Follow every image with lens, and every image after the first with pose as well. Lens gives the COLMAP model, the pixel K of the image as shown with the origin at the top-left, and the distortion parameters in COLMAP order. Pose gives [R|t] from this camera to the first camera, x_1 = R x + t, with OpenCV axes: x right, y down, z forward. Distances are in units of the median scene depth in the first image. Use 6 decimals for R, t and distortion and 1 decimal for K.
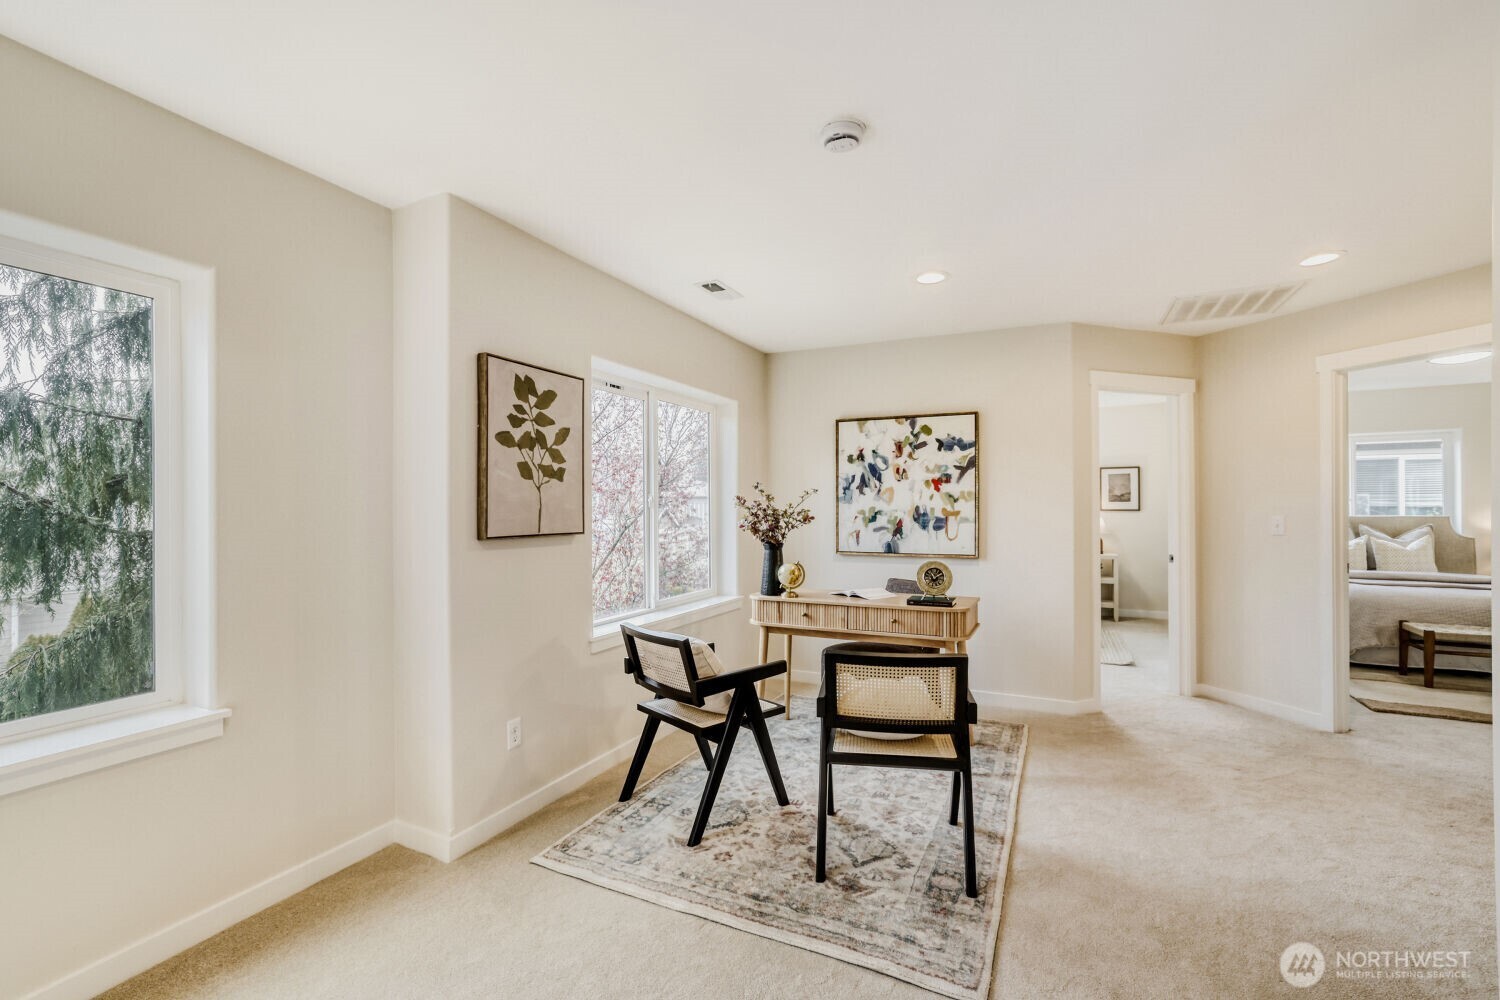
lens RADIAL K [[642.8, 0, 749.4], [0, 642.8, 503.9], [0, 0, 1]] dist [-0.001119, 0.000223]
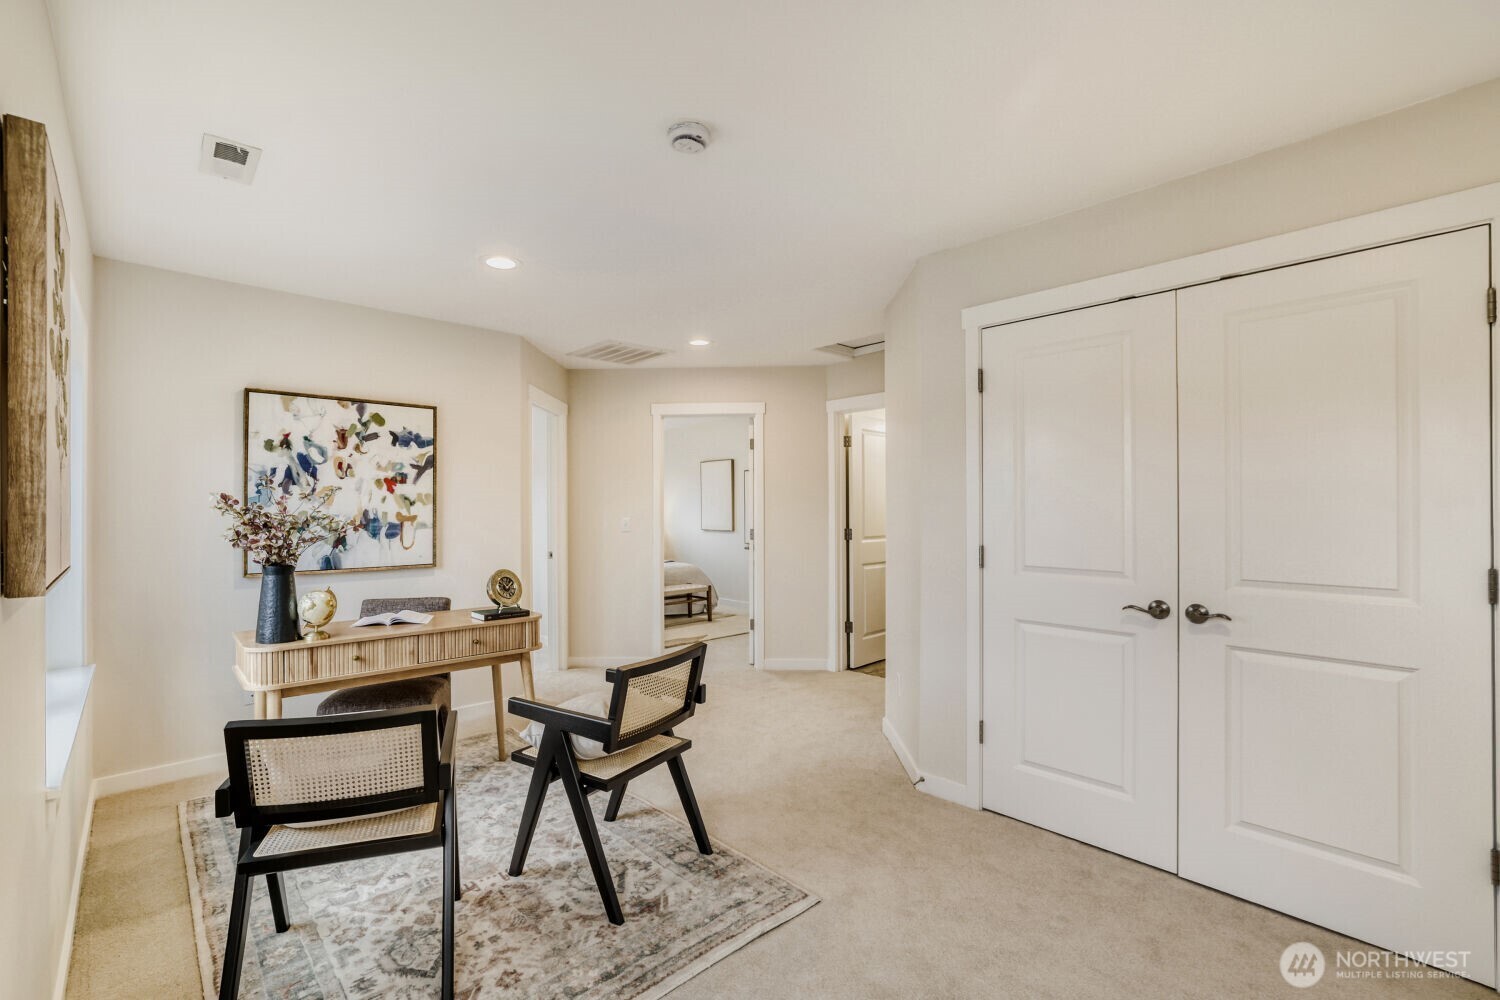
lens RADIAL K [[650.4, 0, 750.0], [0, 650.4, 500.0], [0, 0, 1]] dist [-0.001693, 0.000076]
pose [[0.387335, 0.014022, 0.921832, -0.318410], [-0.002366, 0.999896, -0.014216, 0.001270], [-0.921936, 0.003325, 0.387328, 0.224061]]
